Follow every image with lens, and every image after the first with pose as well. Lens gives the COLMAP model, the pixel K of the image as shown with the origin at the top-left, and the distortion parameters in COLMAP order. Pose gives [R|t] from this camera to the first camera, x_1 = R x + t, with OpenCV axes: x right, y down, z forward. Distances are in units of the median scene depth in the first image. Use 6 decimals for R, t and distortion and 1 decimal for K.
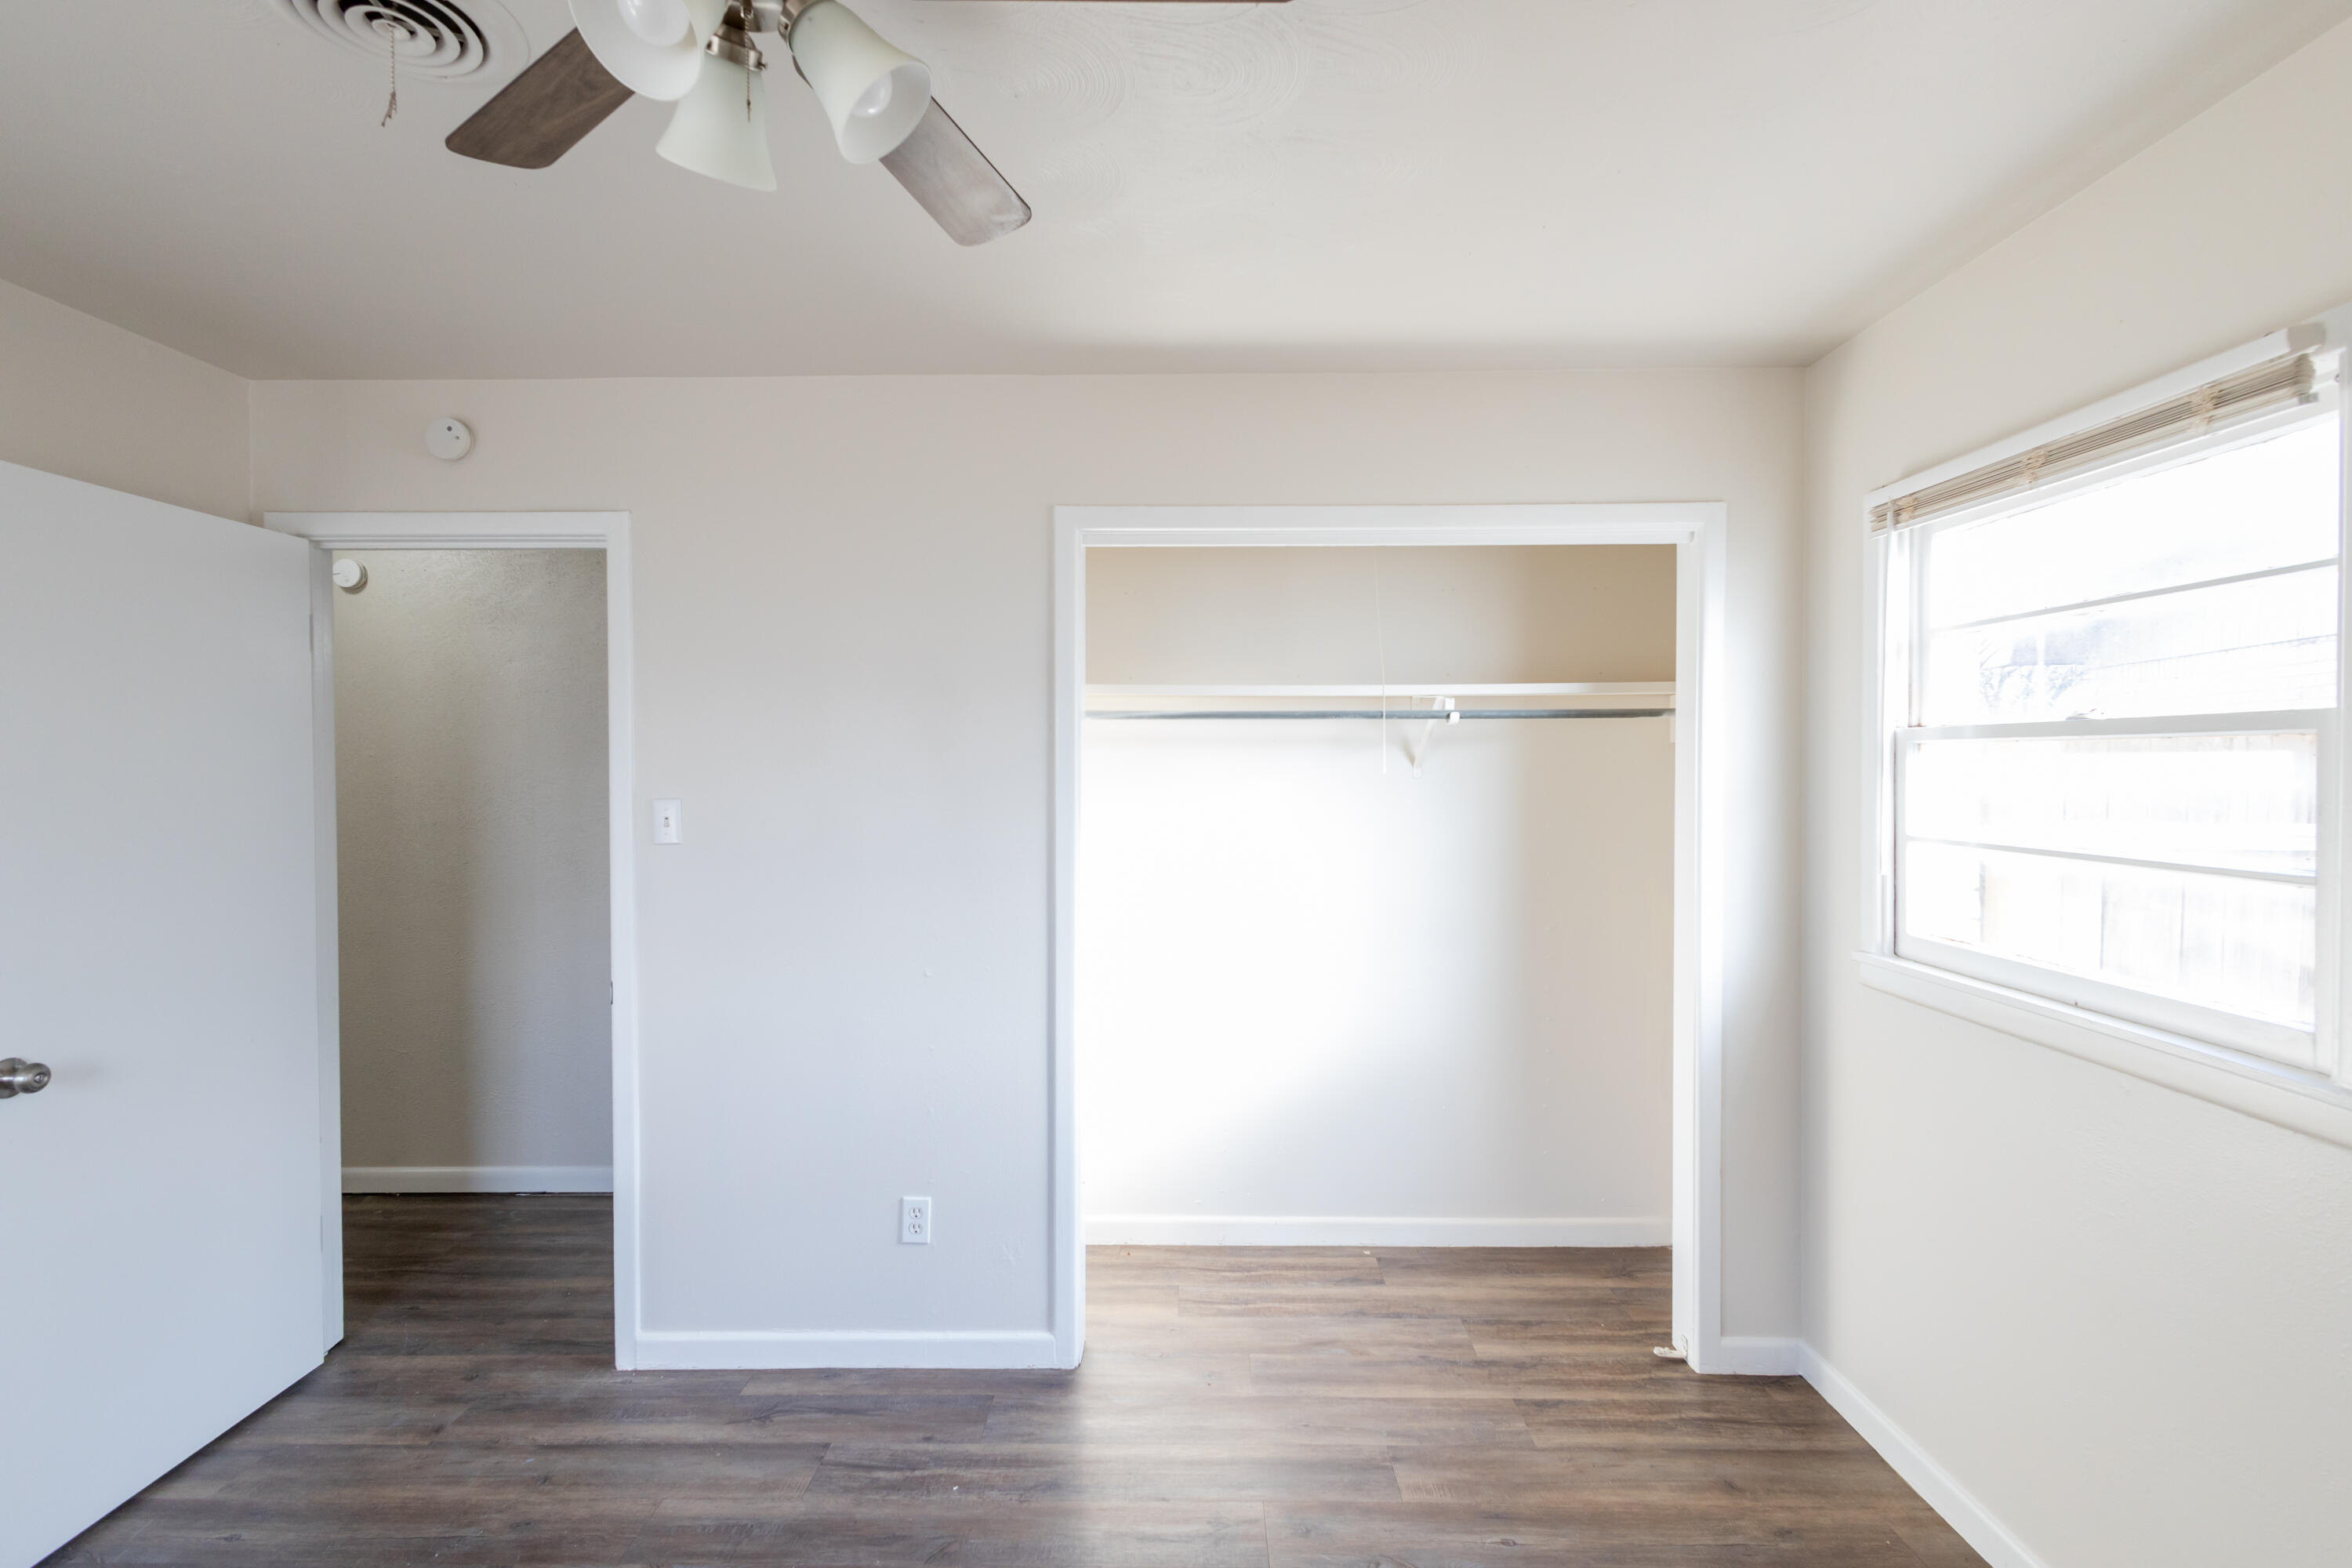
lens RADIAL K [[1069.1, 0, 1177.0], [0, 1069.1, 775.7], [0, 0, 1]] dist [0.008477, -0.001361]
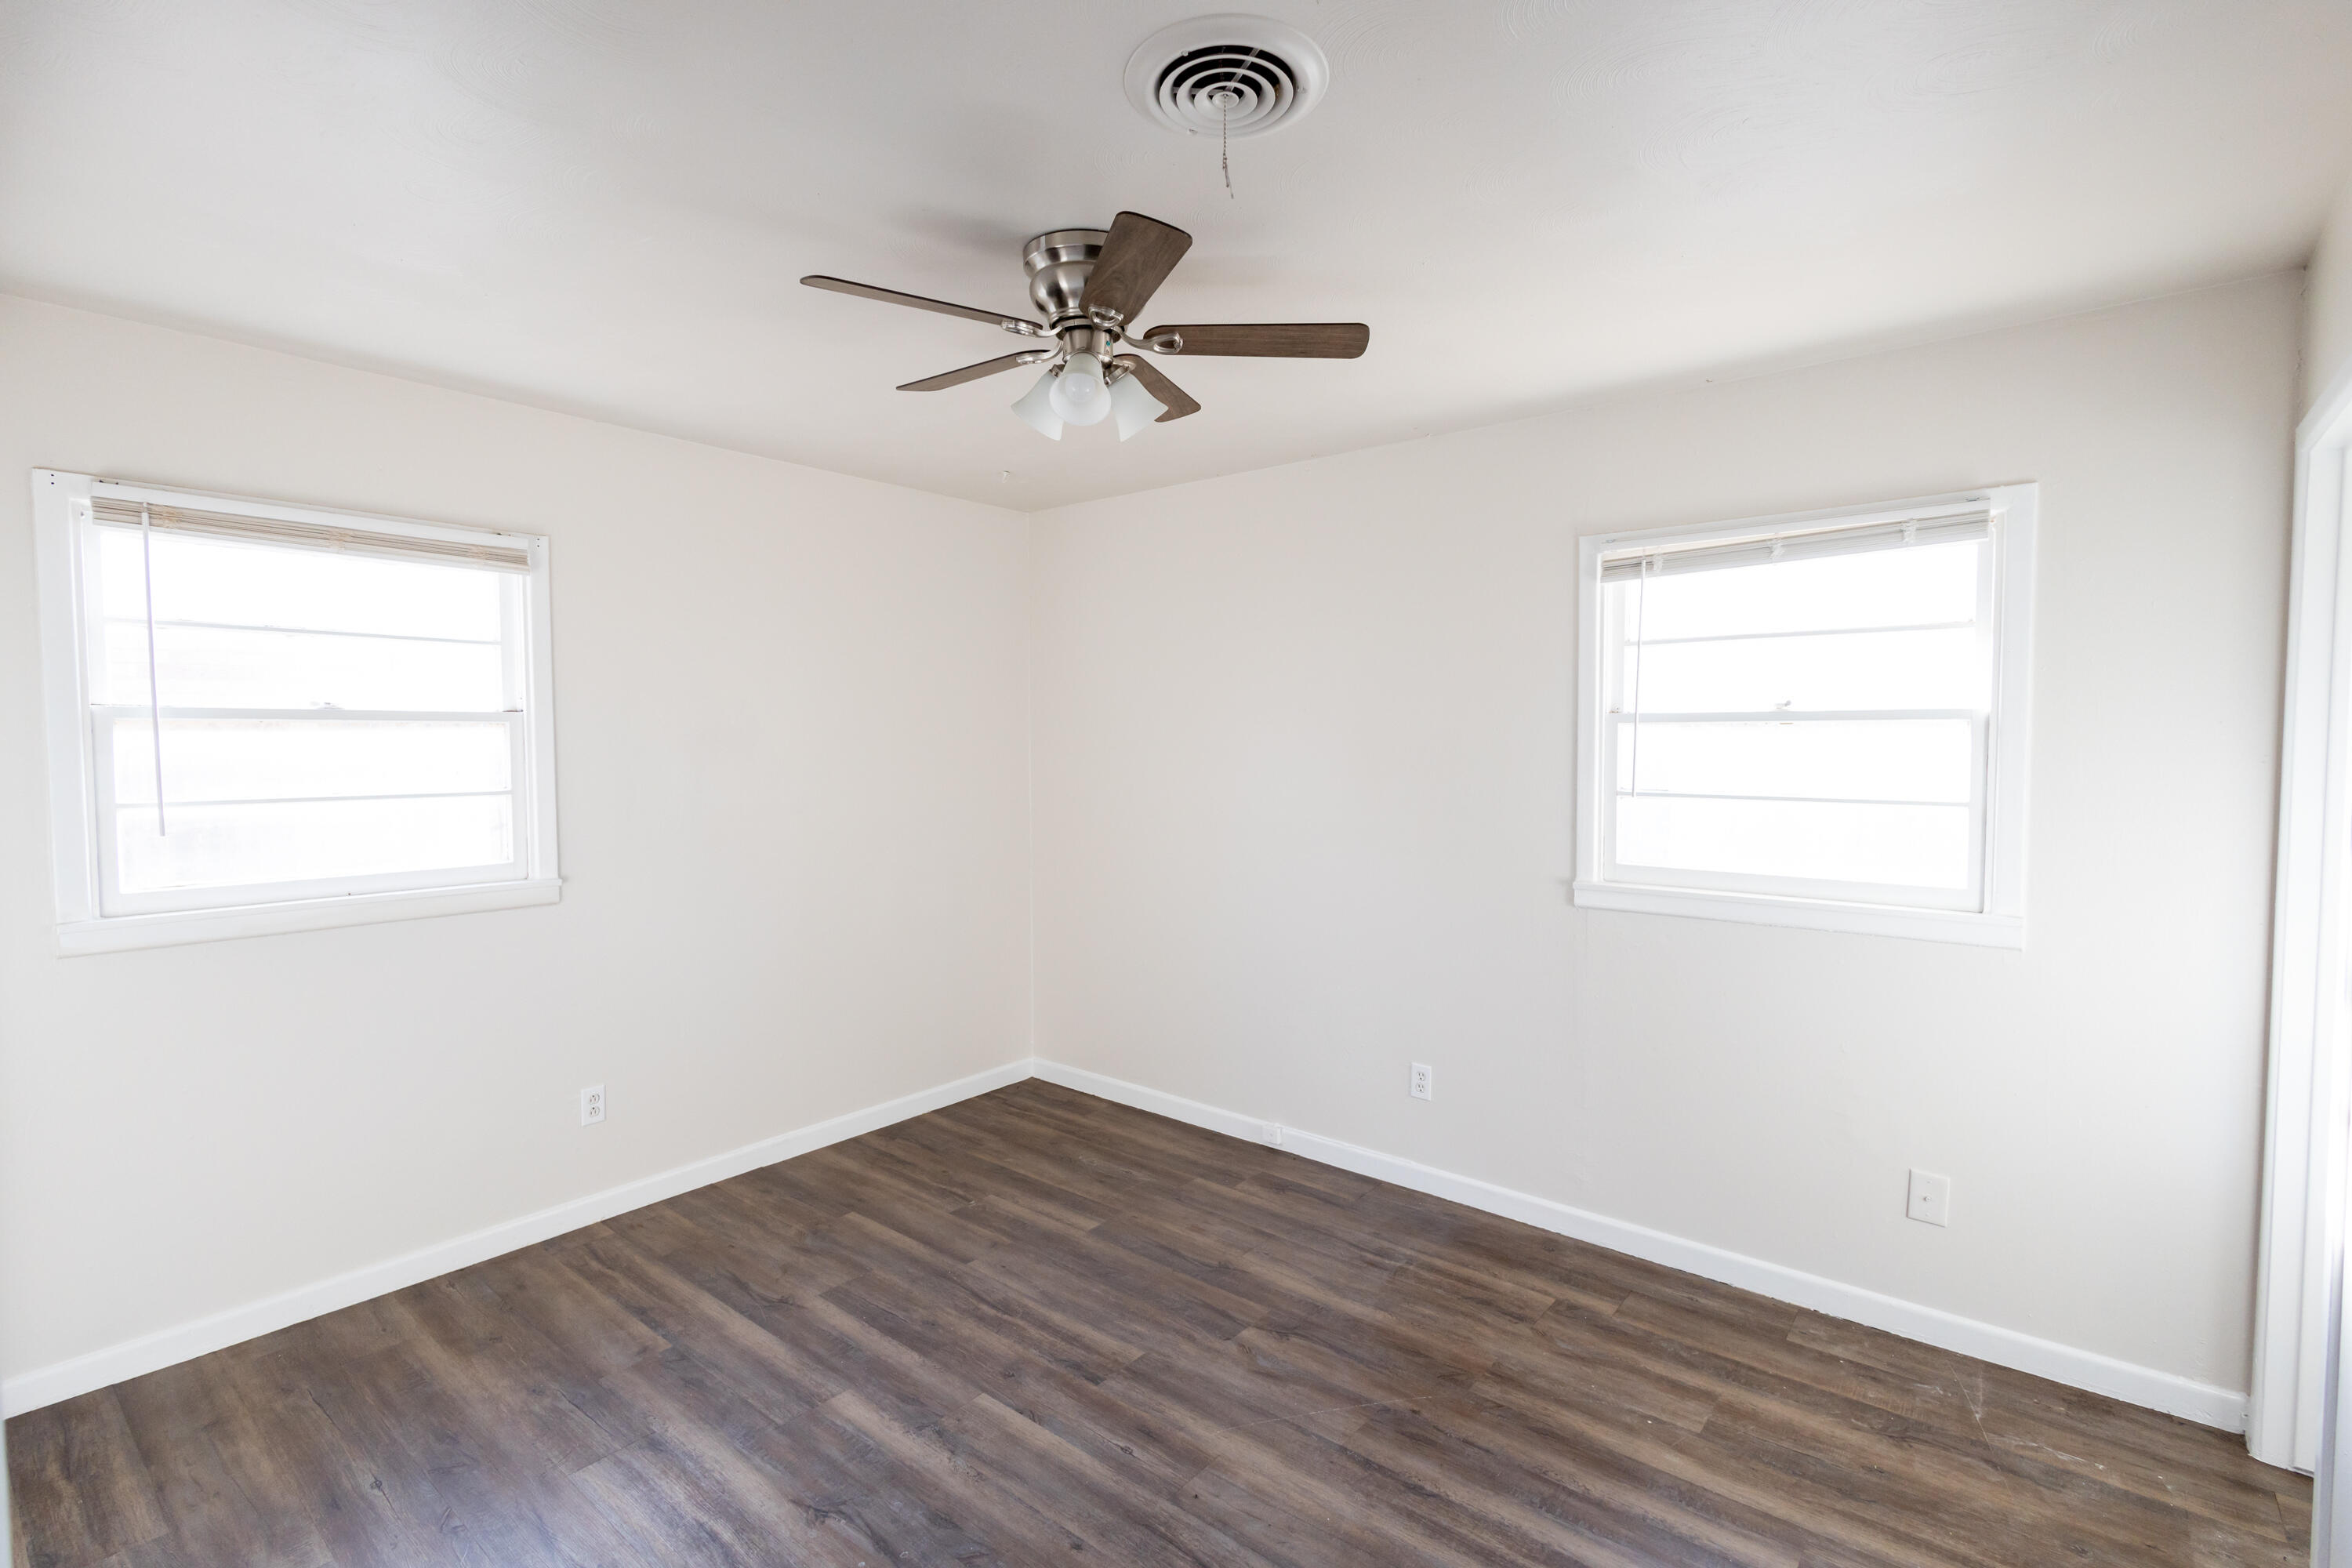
lens RADIAL K [[1069.1, 0, 1177.0], [0, 1069.1, 775.7], [0, 0, 1]] dist [0.008477, -0.001361]
pose [[-0.776855, -0.018456, 0.629409, -0.736446], [0.012703, 0.998908, 0.044969, -0.008009], [-0.629551, 0.042930, -0.775772, 1.011408]]
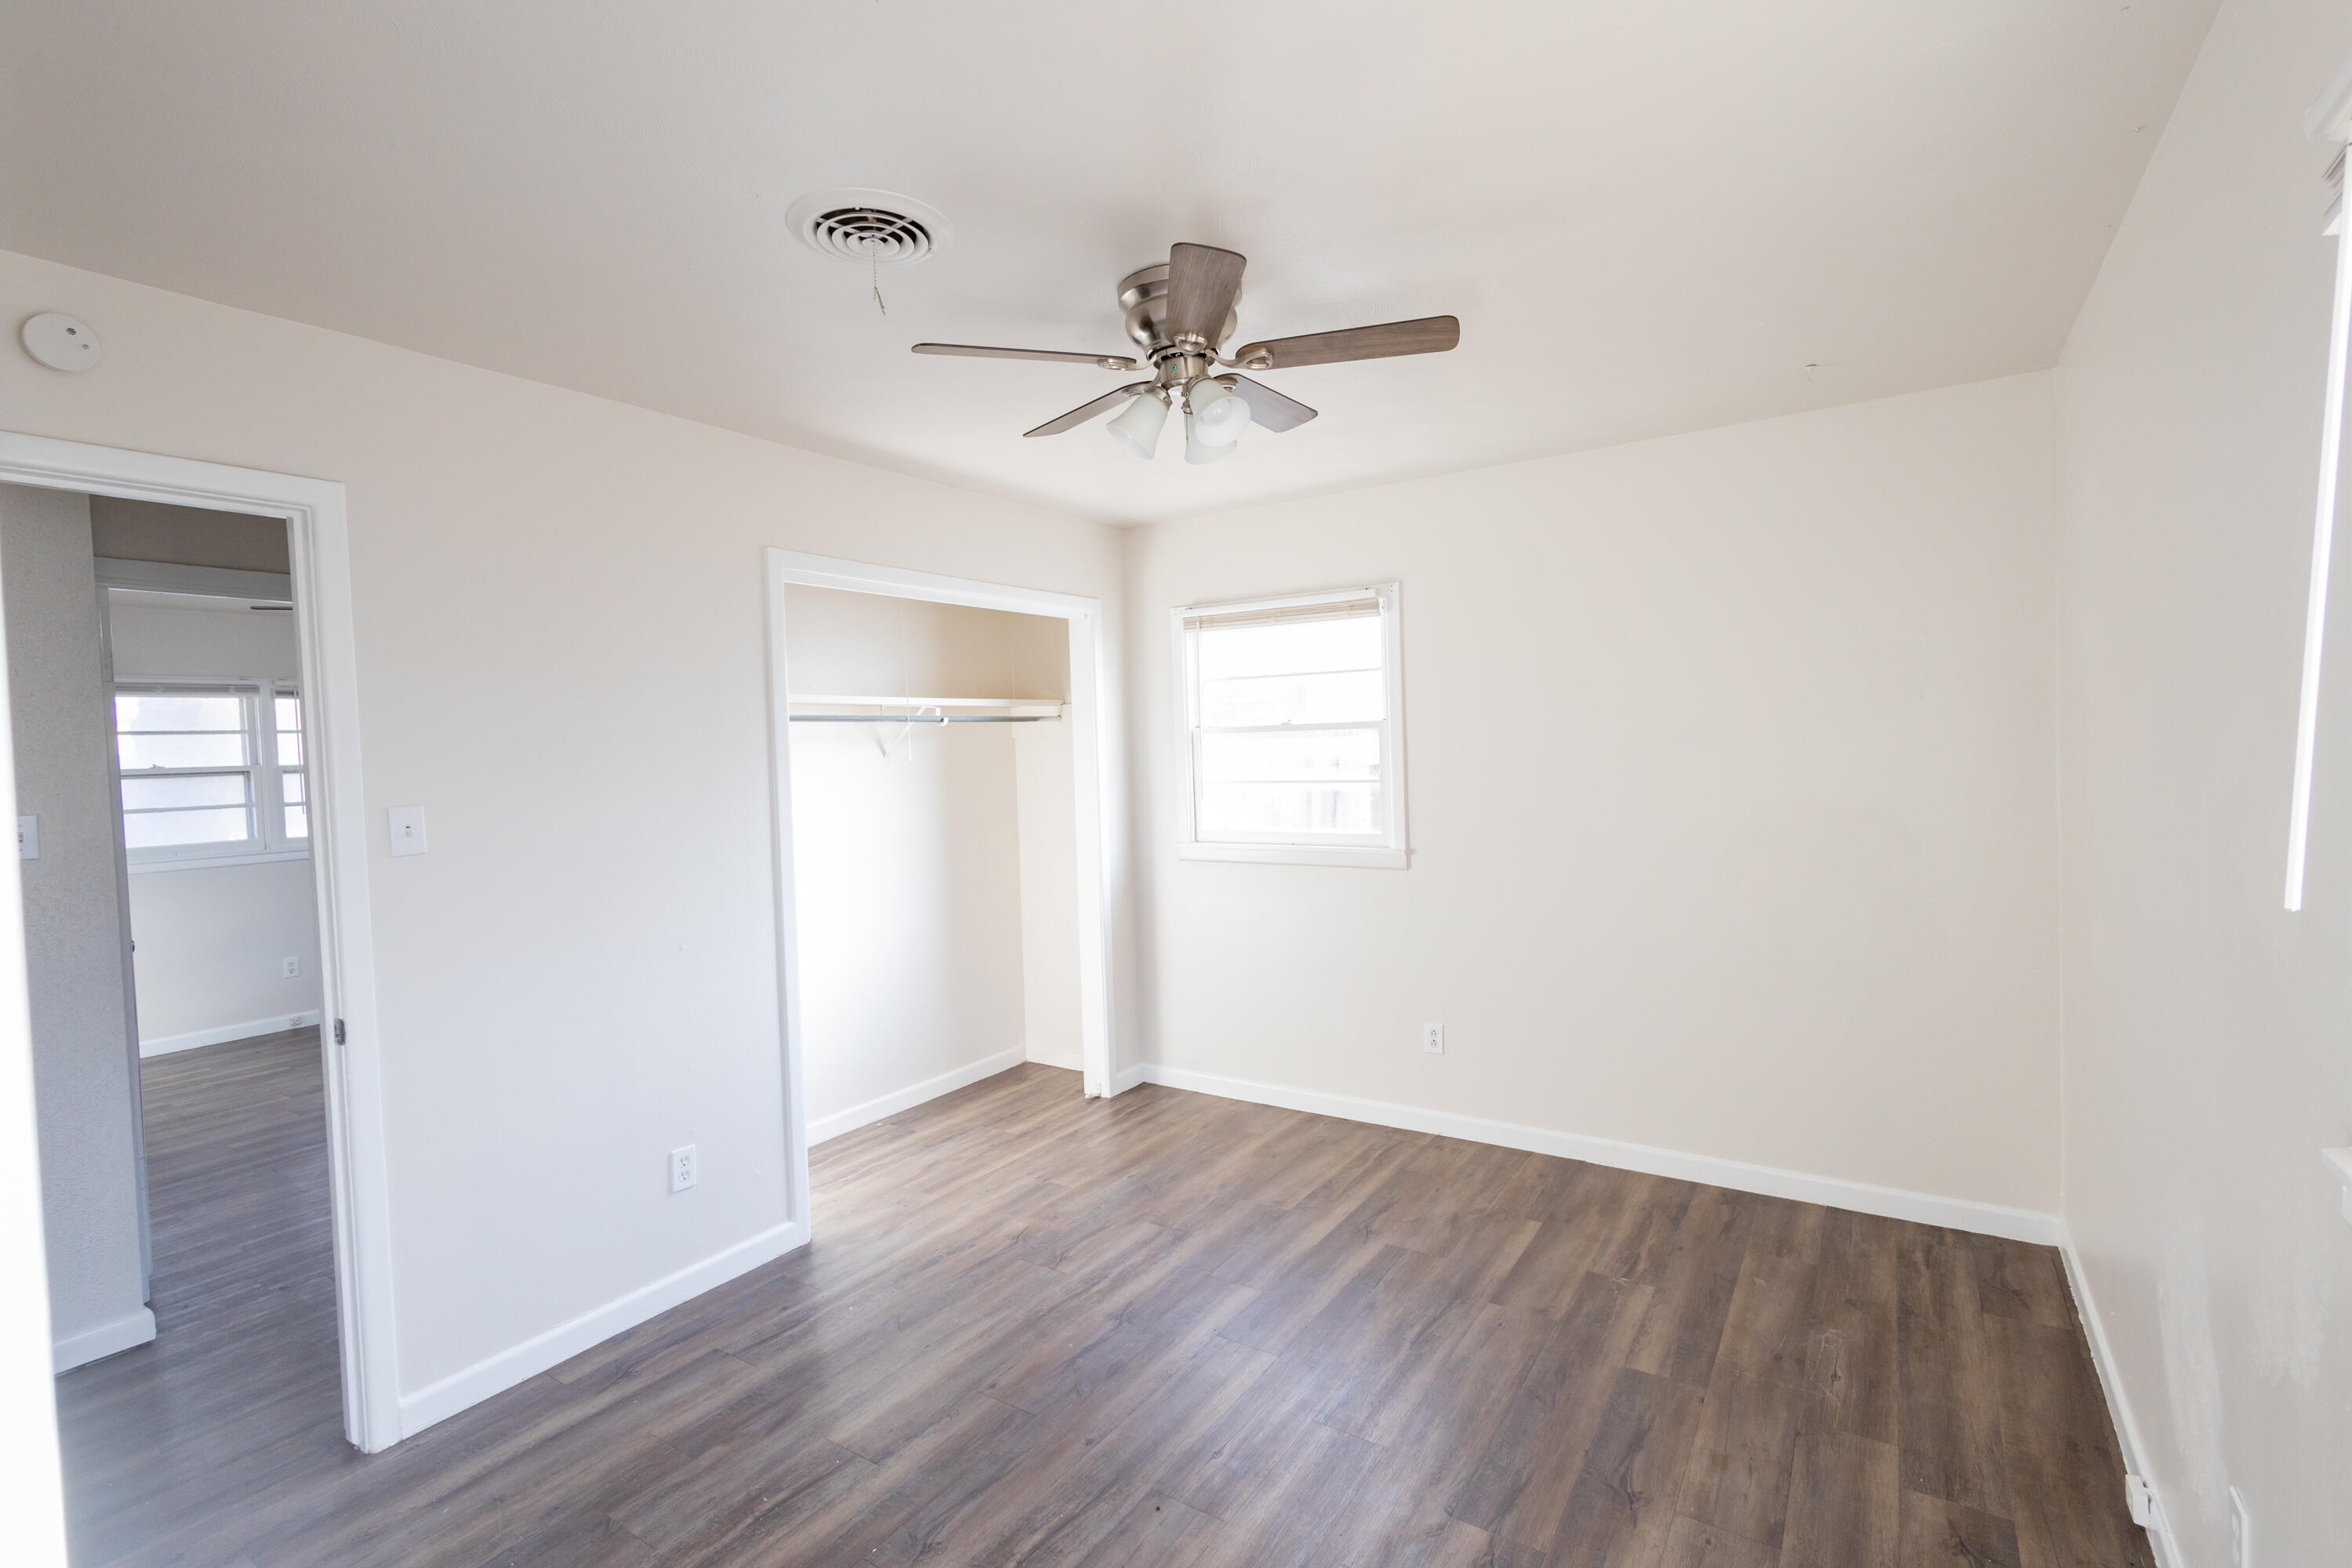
lens RADIAL K [[1069.1, 0, 1177.0], [0, 1069.1, 775.7], [0, 0, 1]] dist [0.008477, -0.001361]
pose [[0.543457, -0.037708, 0.838590, -0.895241], [0.041392, 0.998979, 0.018095, 0.006290], [-0.838416, 0.024877, 0.544463, -0.052293]]
